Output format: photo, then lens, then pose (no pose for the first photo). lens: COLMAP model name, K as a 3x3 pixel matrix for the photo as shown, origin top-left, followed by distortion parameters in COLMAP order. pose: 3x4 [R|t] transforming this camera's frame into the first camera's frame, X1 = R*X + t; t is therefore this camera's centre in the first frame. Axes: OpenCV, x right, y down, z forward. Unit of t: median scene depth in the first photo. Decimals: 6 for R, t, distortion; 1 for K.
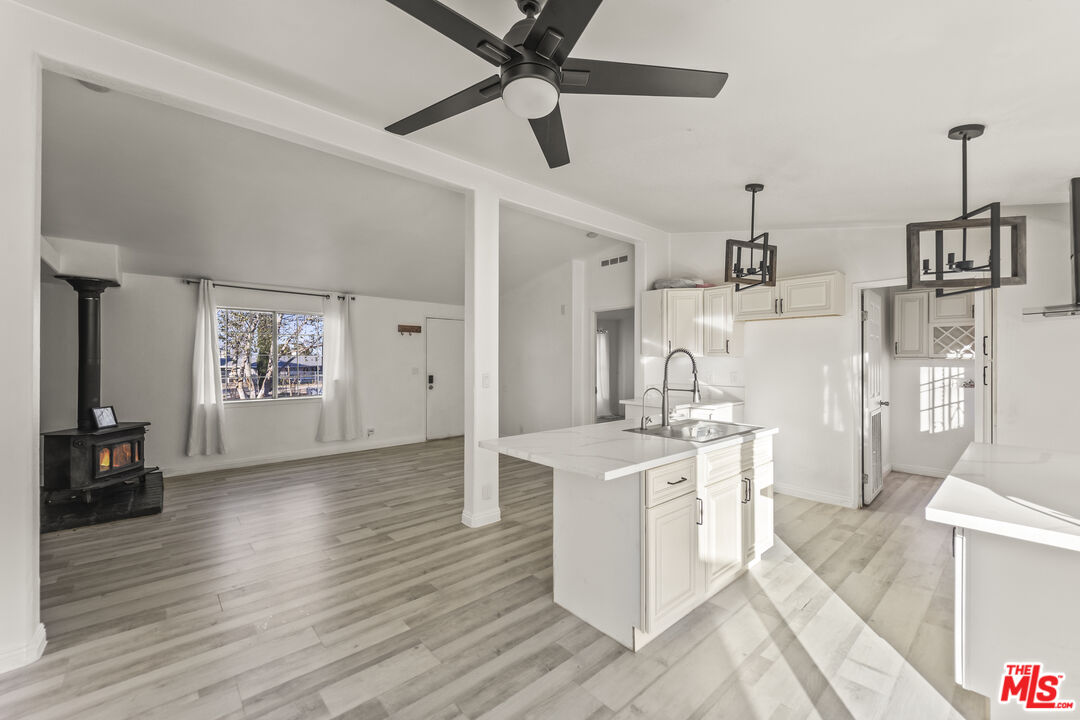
lens RADIAL K [[437.5, 0, 538.1], [0, 437.5, 352.8], [0, 0, 1]] dist [0.009735, -0.003671]
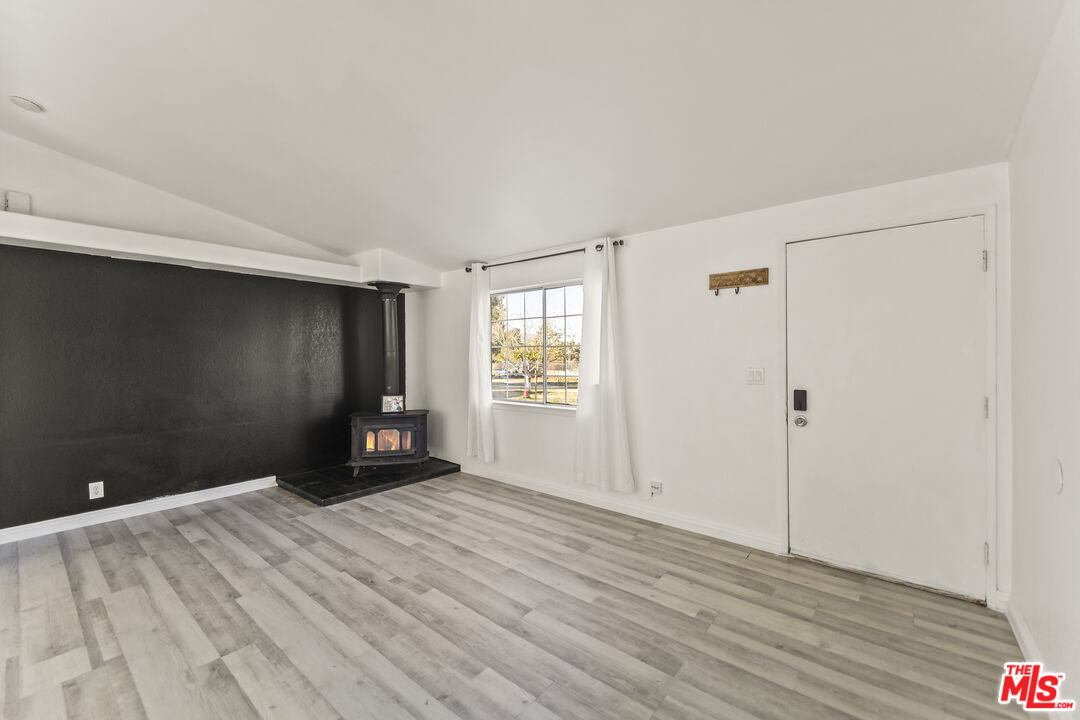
lens RADIAL K [[437.5, 0, 540.7], [0, 437.5, 351.4], [0, 0, 1]] dist [0.009735, -0.003671]
pose [[0.144274, -0.006080, -0.989519, 0.122766], [0.021277, 0.999769, -0.003041, 0.016005], [0.989309, -0.020615, 0.144370, 0.840870]]
